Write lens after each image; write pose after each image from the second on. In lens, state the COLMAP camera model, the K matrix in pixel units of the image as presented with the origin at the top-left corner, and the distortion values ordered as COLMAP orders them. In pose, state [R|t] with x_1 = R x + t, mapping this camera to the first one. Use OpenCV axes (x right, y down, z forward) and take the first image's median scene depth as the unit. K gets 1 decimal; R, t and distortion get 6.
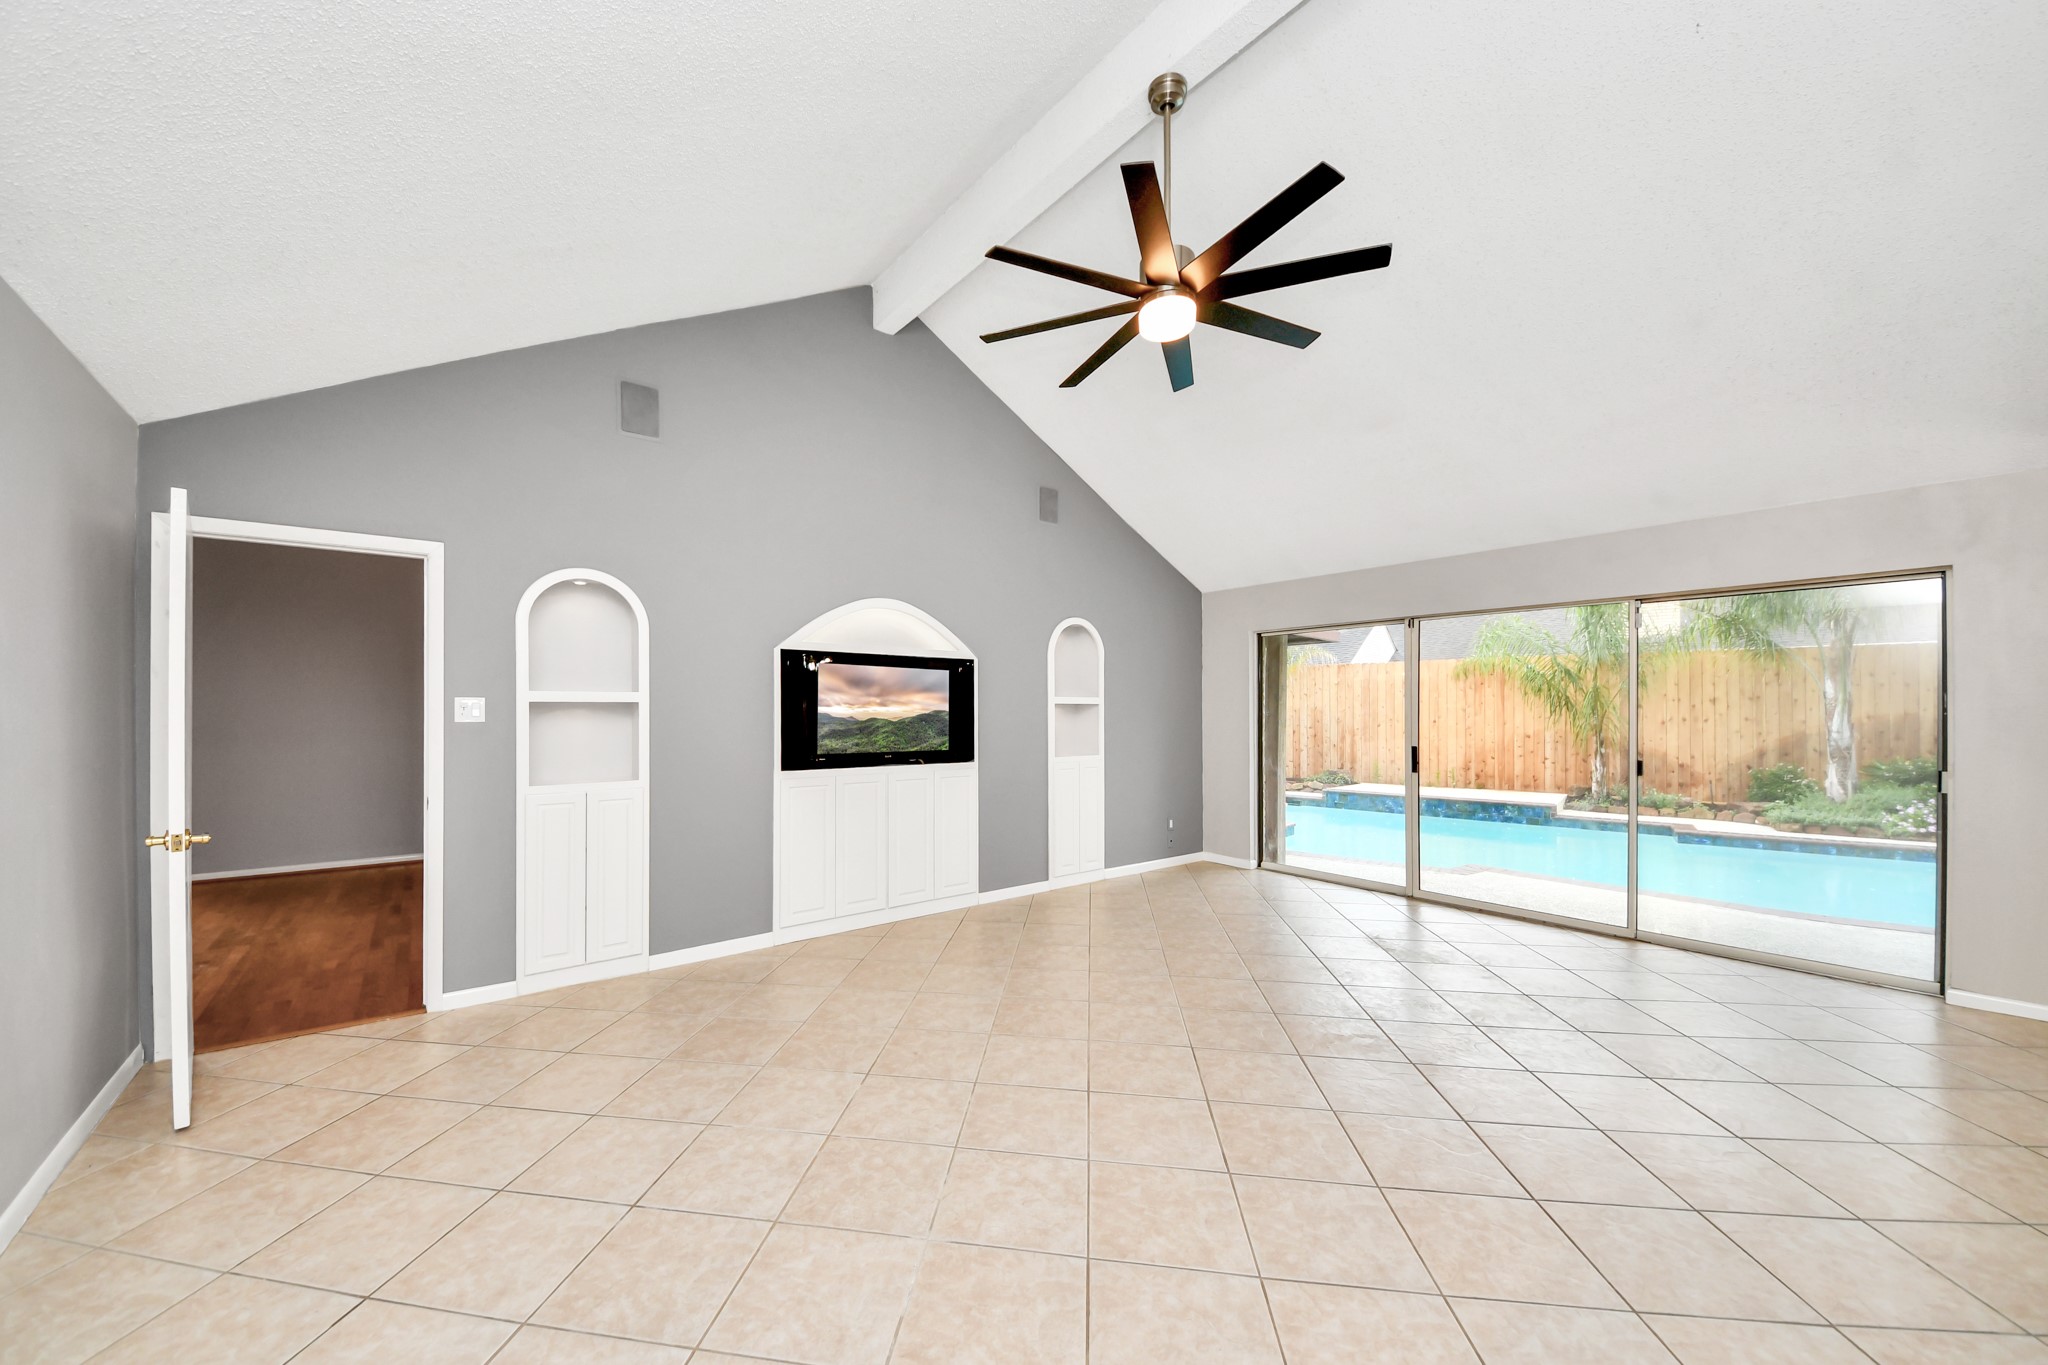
lens RADIAL K [[748.1, 0, 995.7], [0, 748.1, 709.3], [0, 0, 1]] dist [0.000754, -0.014797]
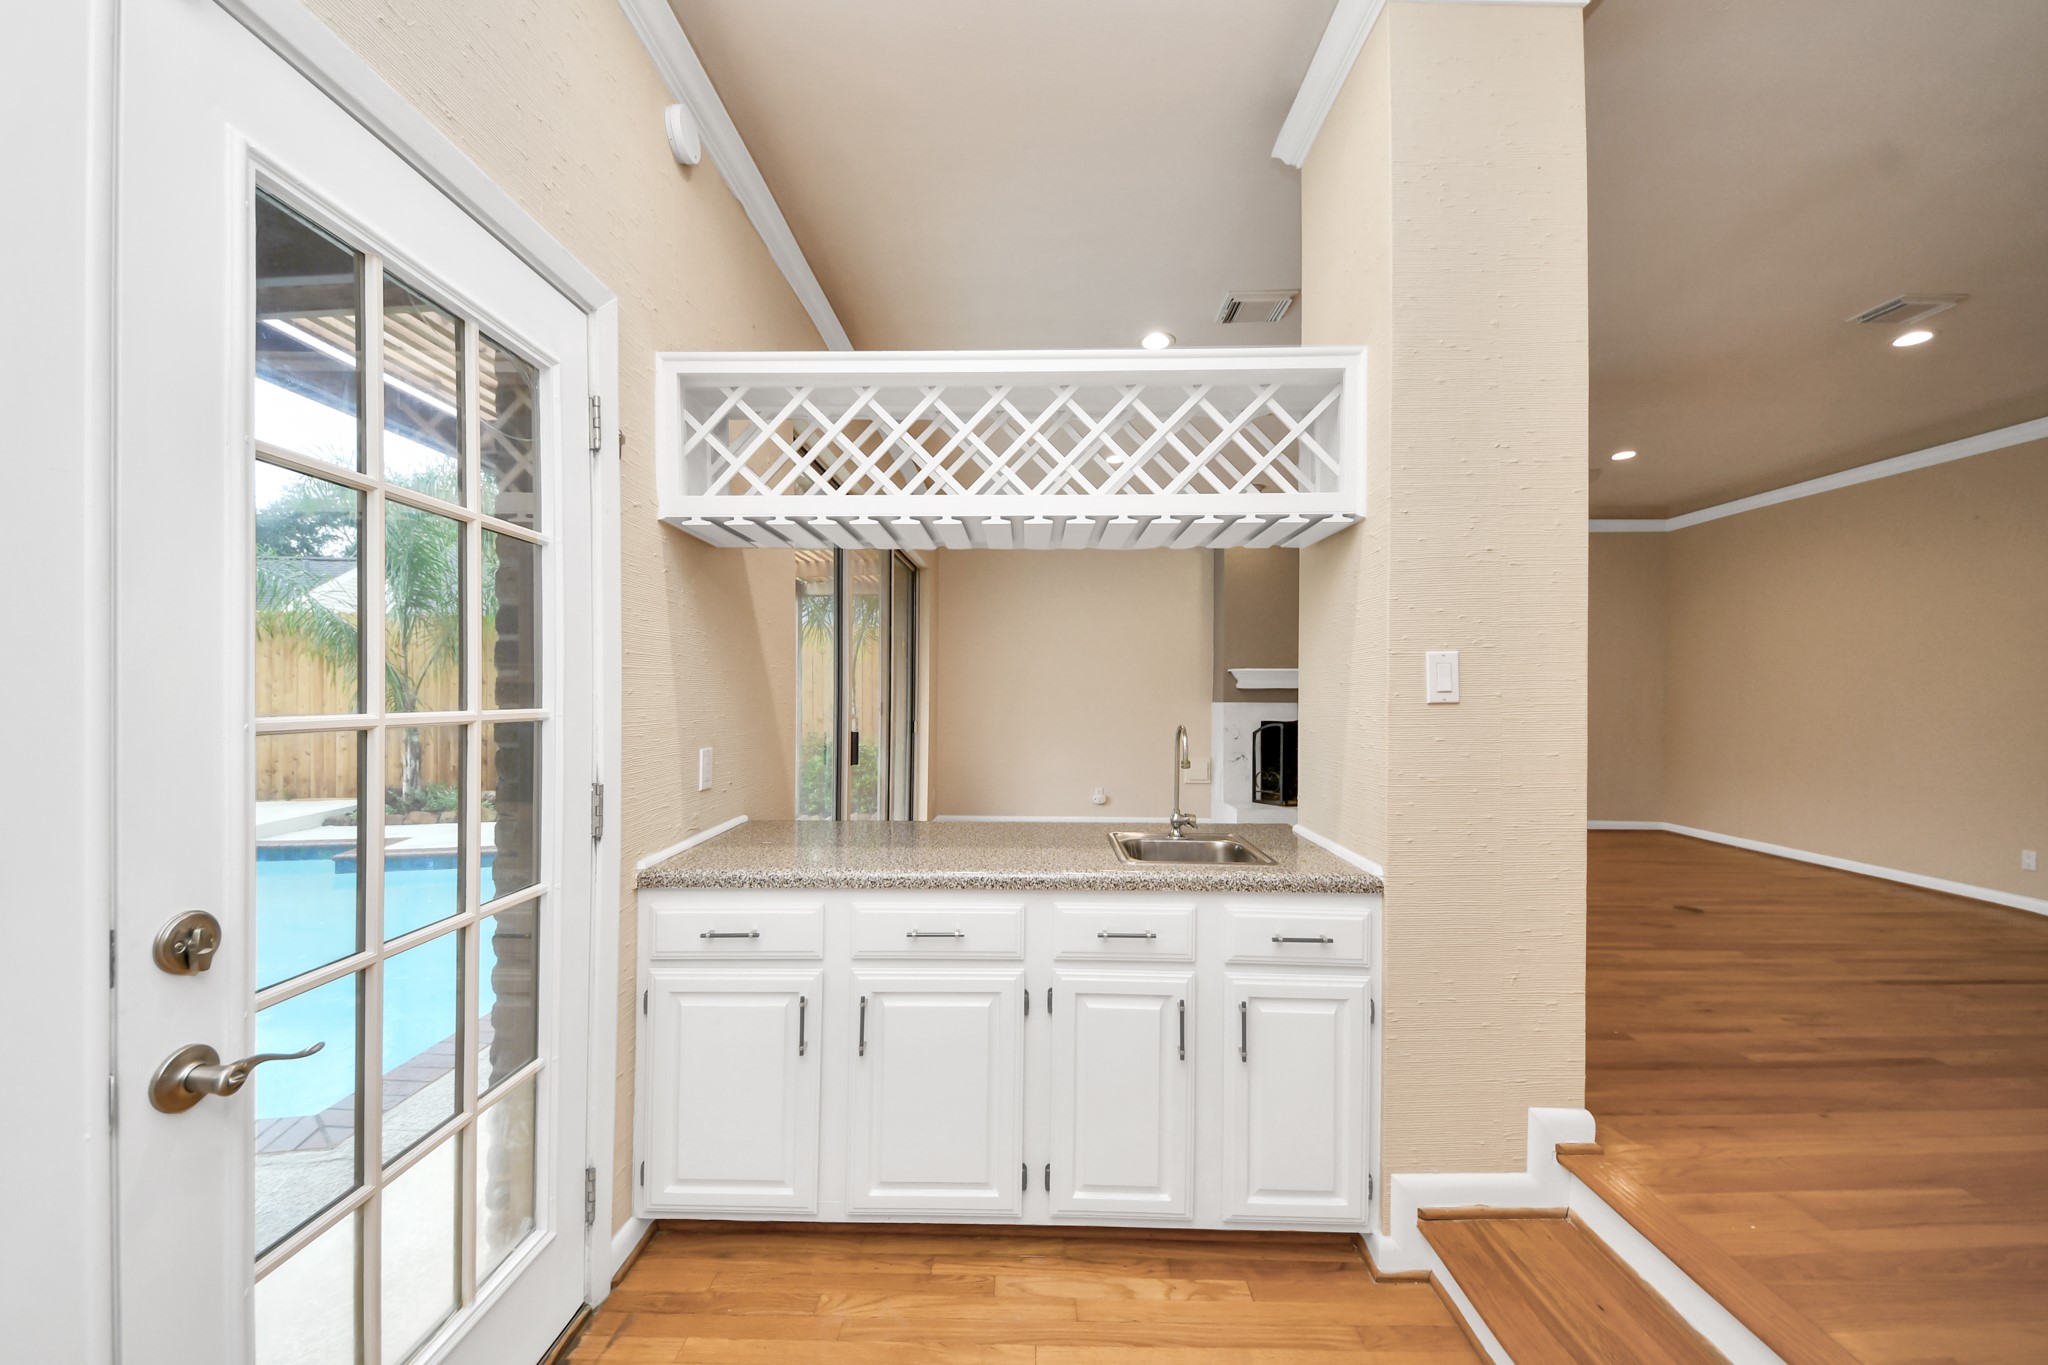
lens RADIAL K [[762.9, 0, 1021.5], [0, 762.9, 689.1], [0, 0, 1]] dist [0.000026, -0.015992]
pose [[0.593205, 0.003533, 0.805044, 0.502970], [-0.005029, 0.999987, -0.000682, 0.001381], [-0.805036, -0.003644, 0.593215, 0.037136]]
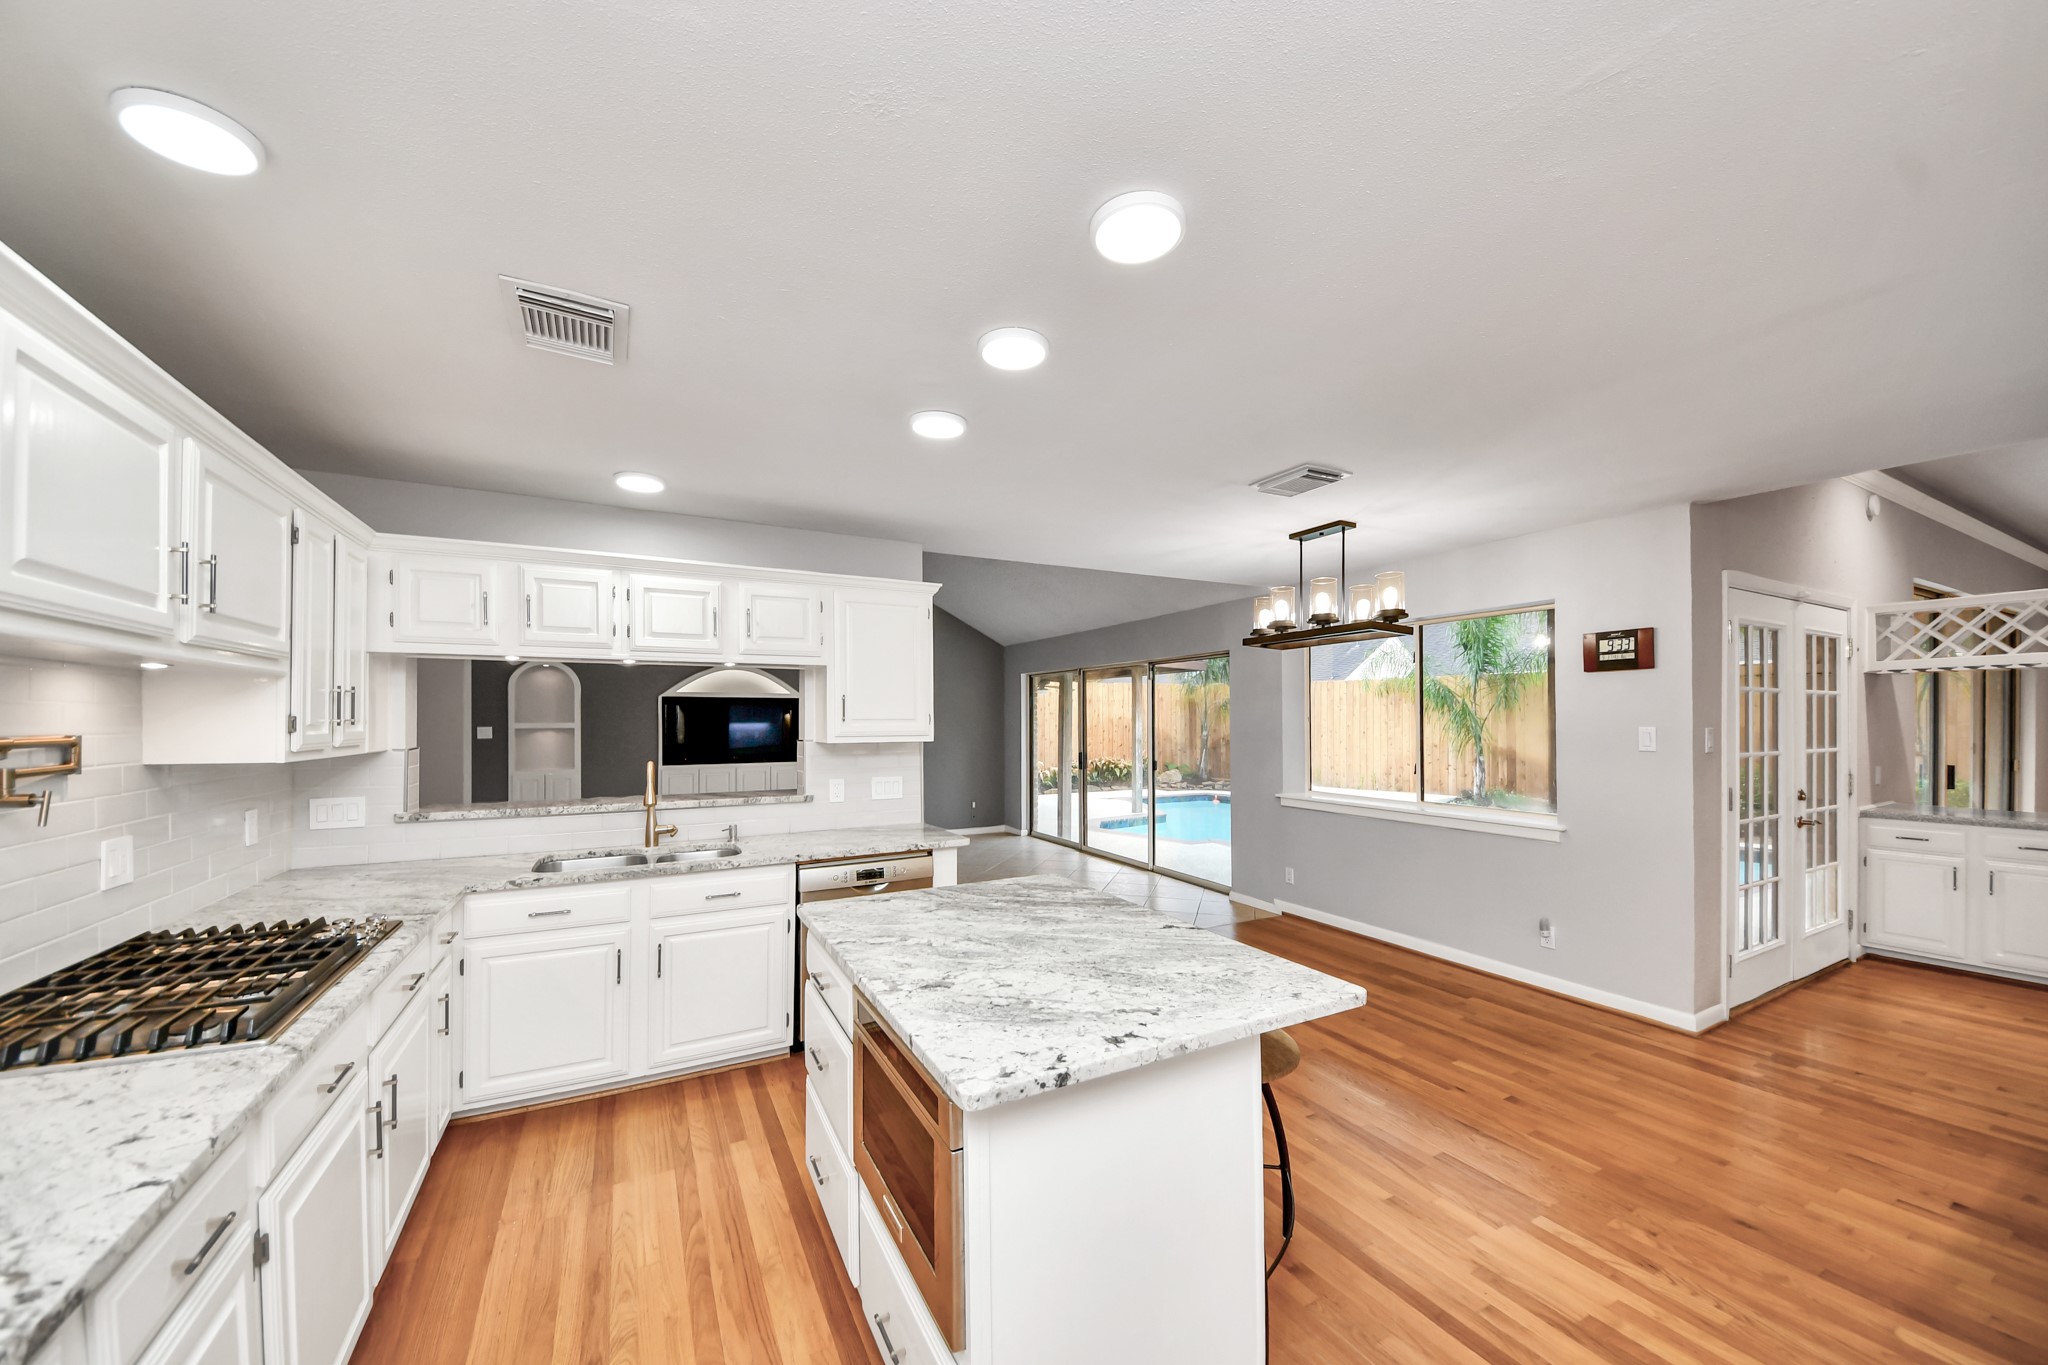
lens RADIAL K [[744.4, 0, 1055.8], [0, 744.4, 716.9], [0, 0, 1]] dist [0.000623, -0.000046]
pose [[0.995162, -0.001564, -0.098233, 0.242247], [0.001555, 0.999999, -0.000173, -0.009353], [0.098233, 0.000019, 0.995163, -0.200561]]
